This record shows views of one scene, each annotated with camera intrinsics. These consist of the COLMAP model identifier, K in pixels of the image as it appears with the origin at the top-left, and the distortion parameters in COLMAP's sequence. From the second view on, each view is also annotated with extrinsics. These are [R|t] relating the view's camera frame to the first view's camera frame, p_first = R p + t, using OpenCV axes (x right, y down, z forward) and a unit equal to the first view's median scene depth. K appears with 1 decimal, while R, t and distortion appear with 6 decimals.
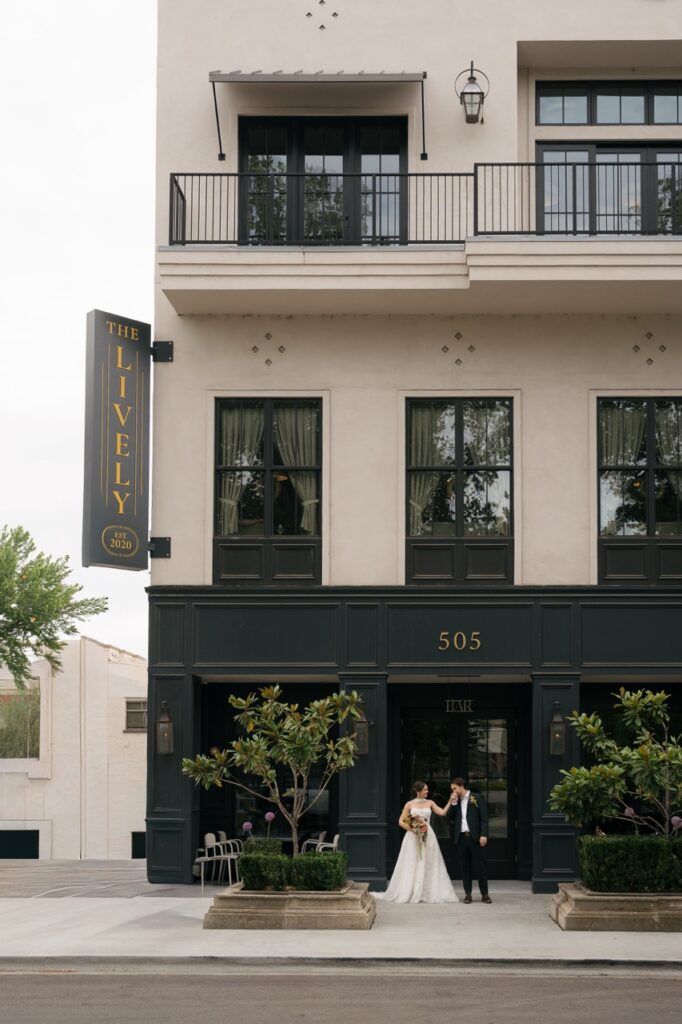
lens RADIAL K [[2950.8, 0, 338.8], [0, 2950.8, 512.3], [0, 0, 1]] dist [-0.209043, 0.000000]
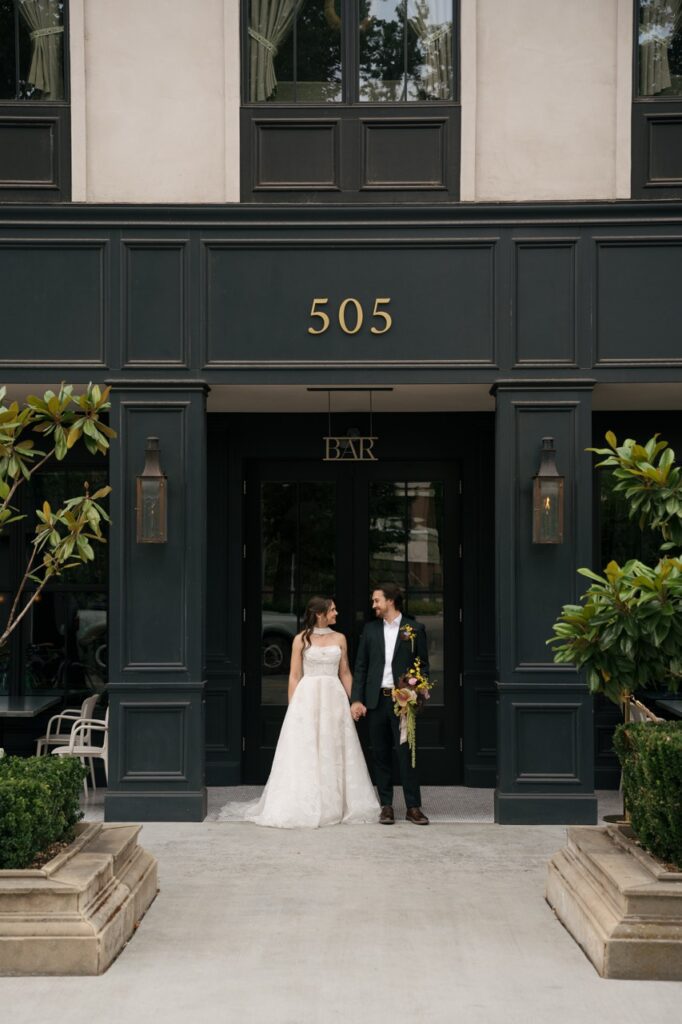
lens RADIAL K [[2950.8, 0, 345.0], [0, 2950.8, 512.4], [0, 0, 1]] dist [-0.209043, 0.000000]
pose [[0.999558, -0.001196, 0.029692, 0.025524], [-0.000601, 0.998172, 0.060437, 0.047189], [-0.029710, -0.060428, 0.997730, 0.507281]]
